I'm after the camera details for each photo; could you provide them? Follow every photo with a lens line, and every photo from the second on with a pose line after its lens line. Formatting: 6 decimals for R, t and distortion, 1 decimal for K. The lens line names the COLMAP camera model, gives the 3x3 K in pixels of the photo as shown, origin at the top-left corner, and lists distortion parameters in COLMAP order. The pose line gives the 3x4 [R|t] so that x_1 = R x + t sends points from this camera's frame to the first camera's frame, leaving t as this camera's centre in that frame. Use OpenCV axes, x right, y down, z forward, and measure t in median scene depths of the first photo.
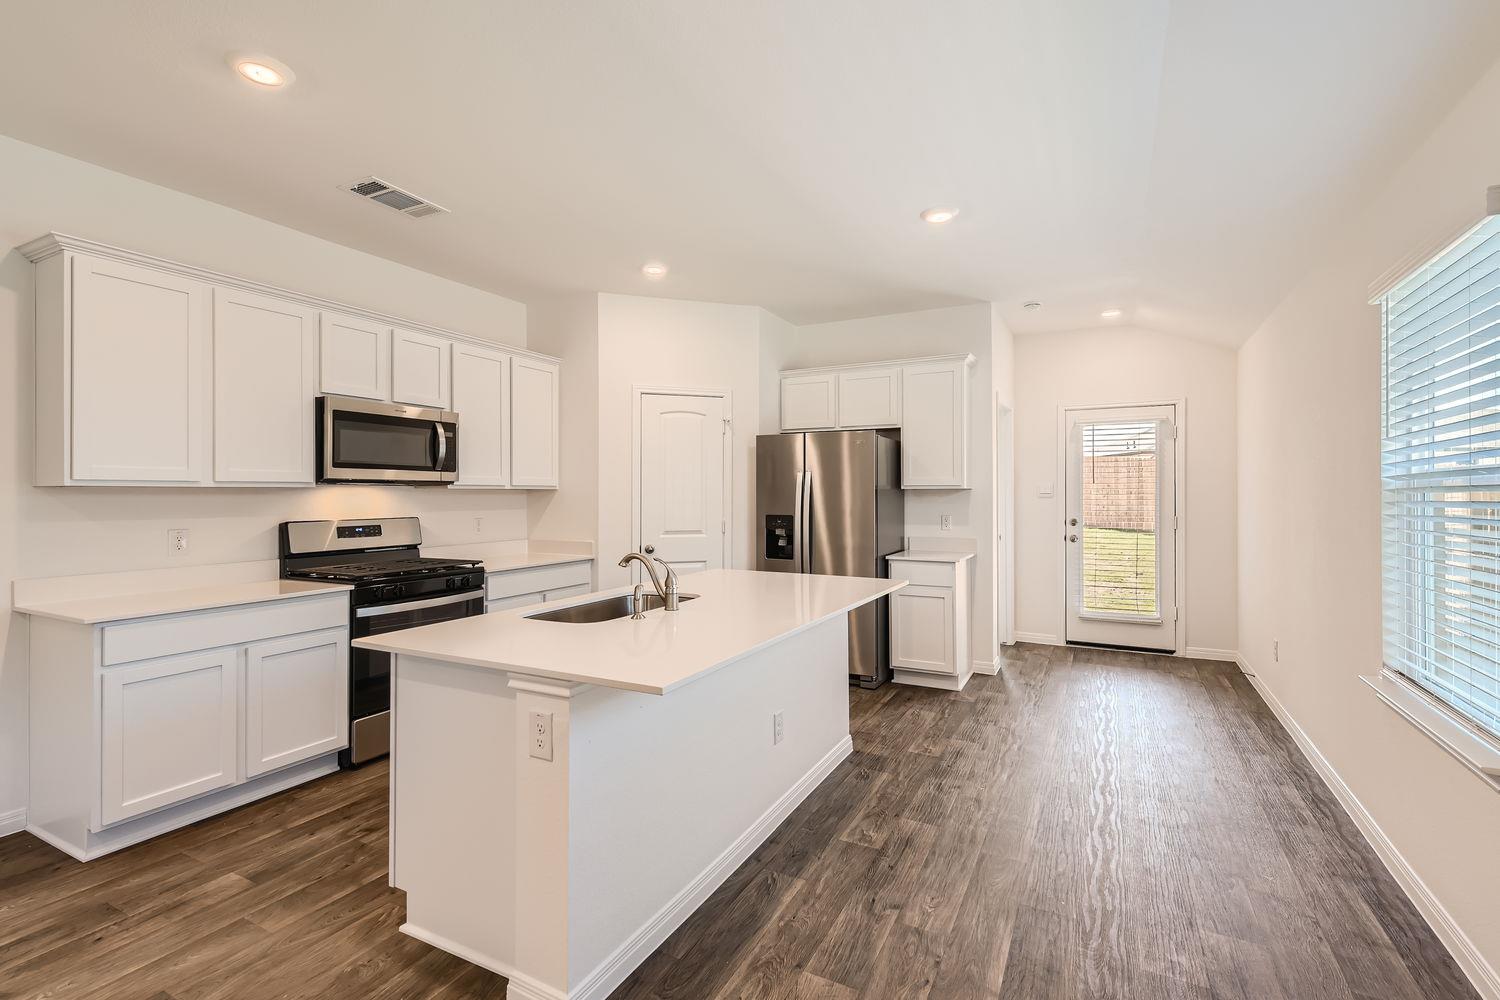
lens RADIAL K [[690.6, 0, 749.1], [0, 690.6, 495.1], [0, 0, 1]] dist [0.003609, -0.000335]
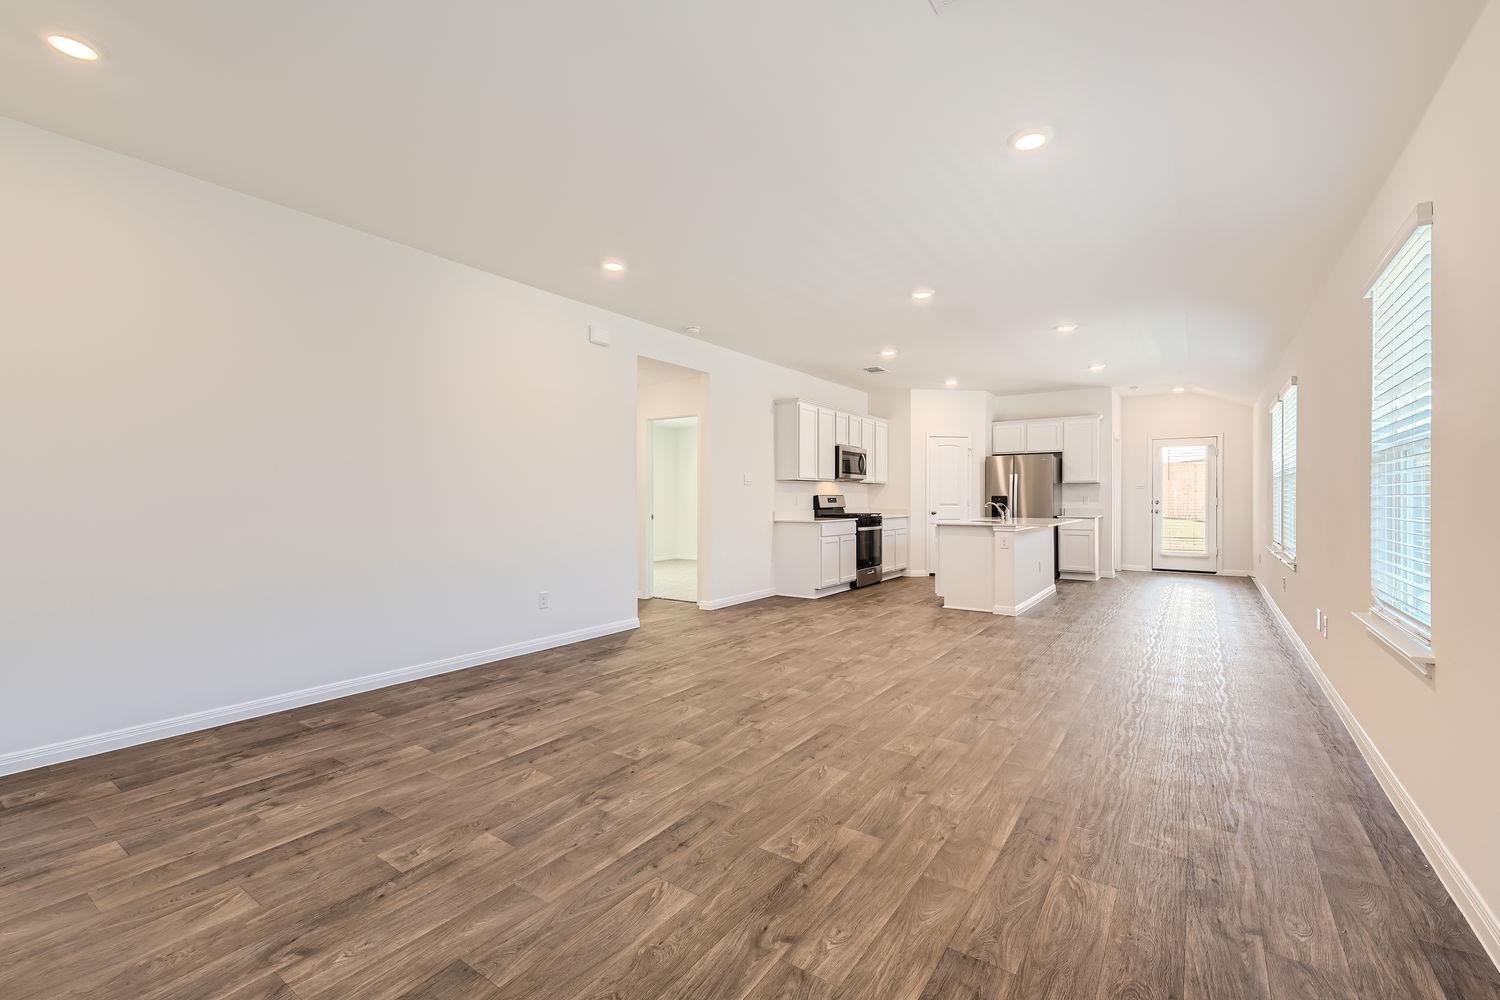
lens RADIAL K [[663.9, 0, 750.6], [0, 663.9, 502.0], [0, 0, 1]] dist [0.001418, -0.001468]
pose [[0.992492, 0.001097, -0.122303, -0.428806], [-0.000748, 0.999996, 0.002895, 0.039946], [0.122305, -0.002781, 0.992489, -0.980914]]
